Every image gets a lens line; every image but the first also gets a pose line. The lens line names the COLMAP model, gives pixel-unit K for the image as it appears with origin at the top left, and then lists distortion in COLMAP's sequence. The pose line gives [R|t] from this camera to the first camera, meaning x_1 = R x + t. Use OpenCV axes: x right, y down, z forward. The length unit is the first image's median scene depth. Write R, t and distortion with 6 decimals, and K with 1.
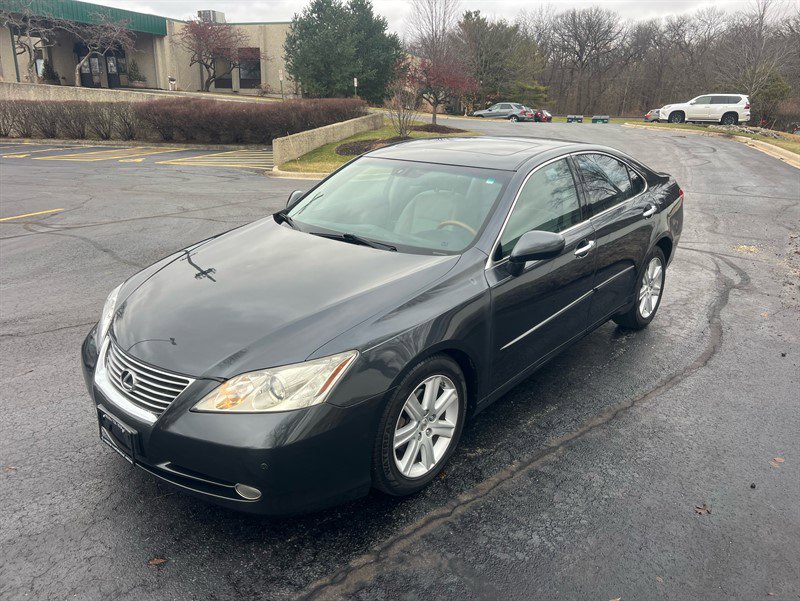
lens RADIAL K [[601.9, 0, 394.4], [0, 601.9, 299.4], [0, 0, 1]] dist [0.036971, -0.045867]
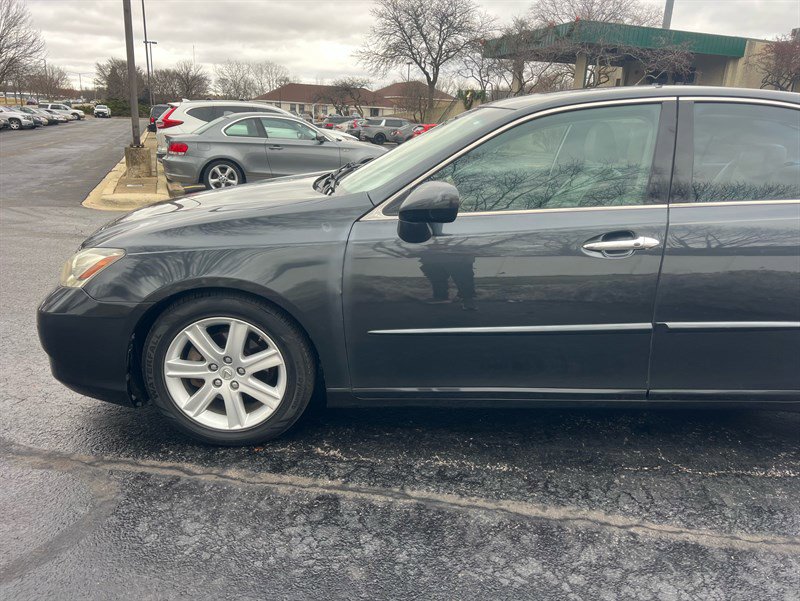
lens RADIAL K [[601.9, 0, 400.5], [0, 601.9, 308.8], [0, 0, 1]] dist [0.036971, -0.045867]
pose [[0.645728, 0.236433, -0.726040, 0.590337], [-0.260268, 0.962064, 0.081815, -0.013345], [0.717841, 0.136135, 0.682768, 0.409104]]
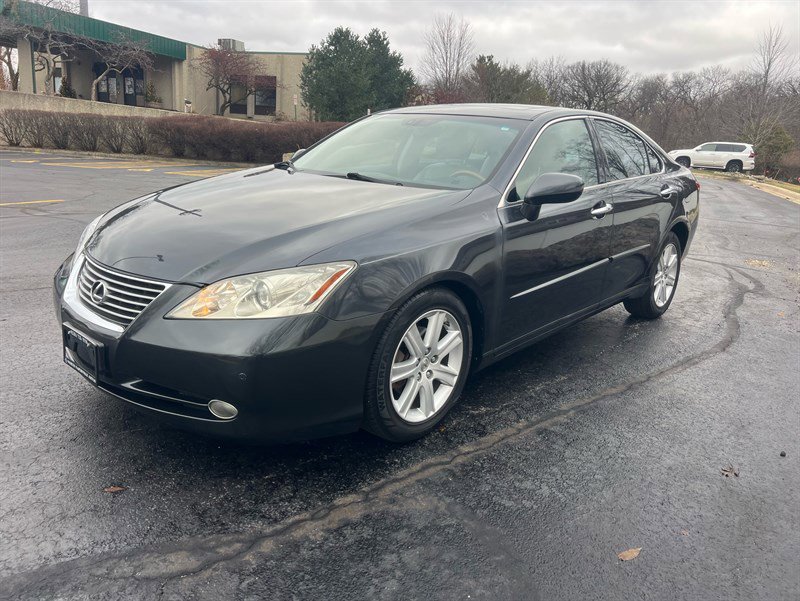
lens RADIAL K [[601.9, 0, 405.0], [0, 601.9, 295.9], [0, 0, 1]] dist [0.036971, -0.045867]
pose [[0.998830, 0.047215, 0.010414, 0.003641], [-0.046420, 0.996698, -0.066617, 0.119286], [-0.013525, 0.066056, 0.997724, 0.064388]]
